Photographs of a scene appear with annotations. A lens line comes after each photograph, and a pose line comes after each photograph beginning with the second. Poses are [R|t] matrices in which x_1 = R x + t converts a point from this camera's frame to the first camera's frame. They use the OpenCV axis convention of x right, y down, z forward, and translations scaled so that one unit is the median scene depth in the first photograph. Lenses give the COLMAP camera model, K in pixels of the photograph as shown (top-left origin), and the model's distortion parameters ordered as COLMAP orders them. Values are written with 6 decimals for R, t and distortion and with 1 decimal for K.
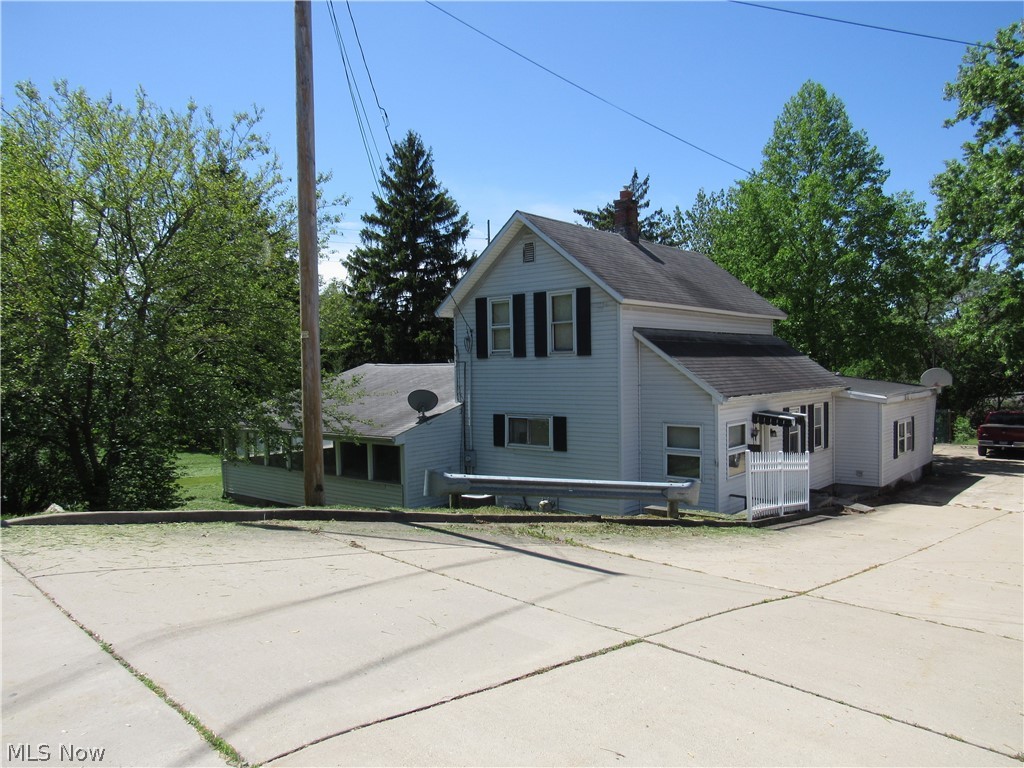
lens RADIAL K [[732.8, 0, 512.0], [0, 732.8, 384.0], [0, 0, 1]] dist [-0.024745, 0.005397]
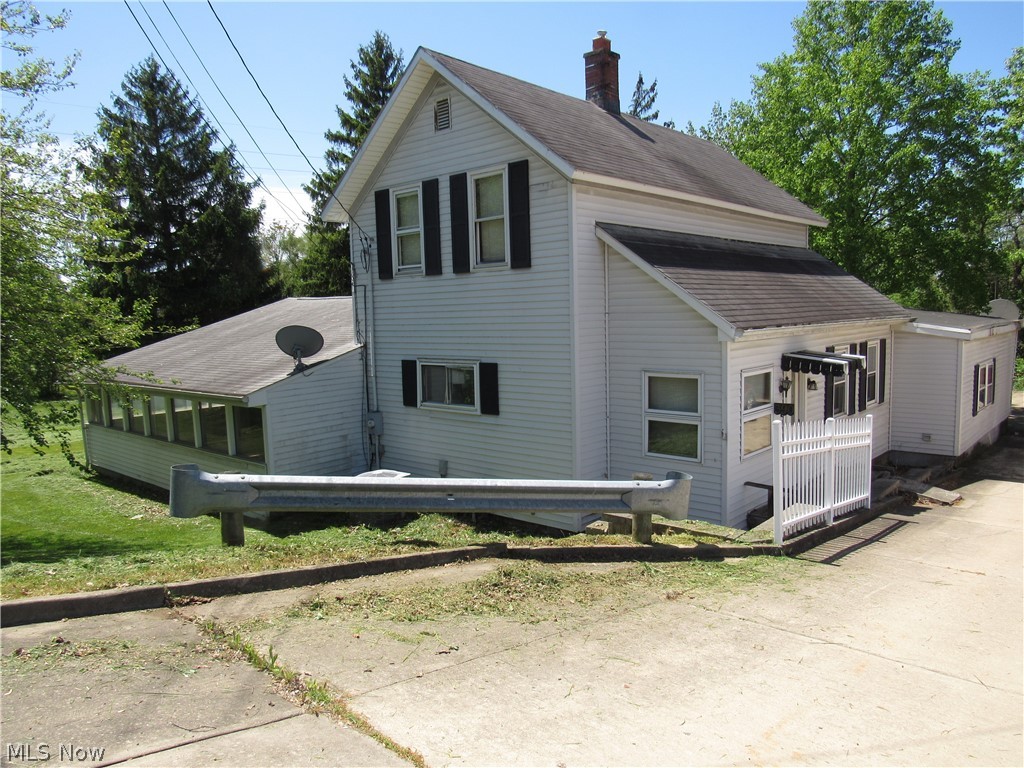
lens RADIAL K [[732.8, 0, 512.0], [0, 732.8, 384.0], [0, 0, 1]] dist [-0.024745, 0.005397]
pose [[0.999679, -0.008679, -0.023797, 0.098745], [0.010438, 0.997145, 0.074787, 0.013674], [0.023080, -0.075012, 0.996916, 0.326160]]
